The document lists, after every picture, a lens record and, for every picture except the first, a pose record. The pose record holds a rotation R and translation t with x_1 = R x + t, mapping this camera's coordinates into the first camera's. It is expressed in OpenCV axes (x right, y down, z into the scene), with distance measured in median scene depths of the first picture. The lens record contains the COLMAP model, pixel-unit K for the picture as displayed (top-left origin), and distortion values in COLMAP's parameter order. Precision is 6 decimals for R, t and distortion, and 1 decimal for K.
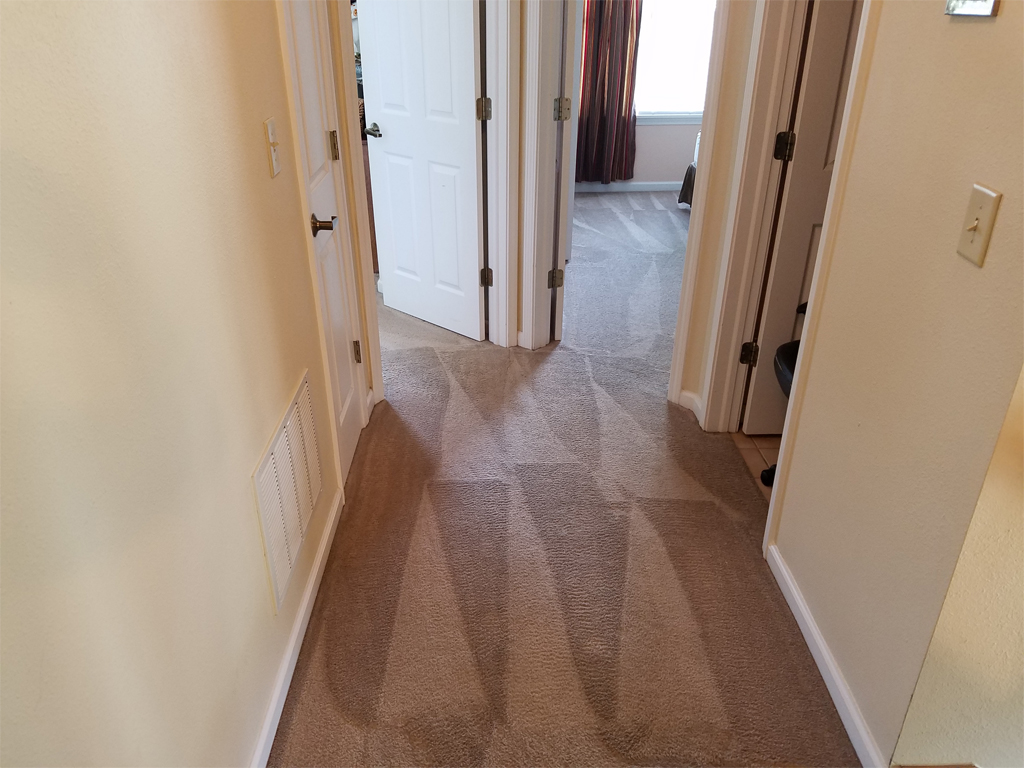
lens RADIAL K [[784.3, 0, 512.0], [0, 784.3, 384.0], [0, 0, 1]] dist [-0.001189, -0.000666]
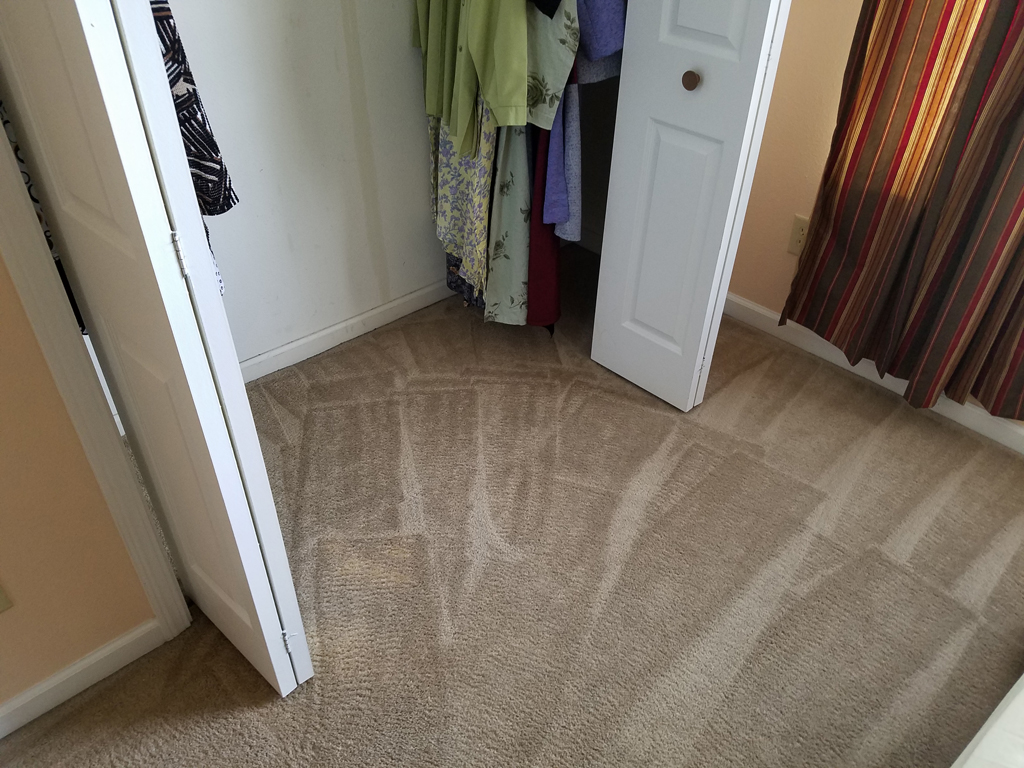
lens RADIAL K [[784.3, 0, 512.0], [0, 784.3, 384.0], [0, 0, 1]] dist [-0.001189, -0.000666]
pose [[0.669022, 0.451958, -0.590037, 0.213801], [-0.356721, 0.891713, 0.278563, -0.315988], [0.652043, 0.024114, 0.757798, 0.680355]]
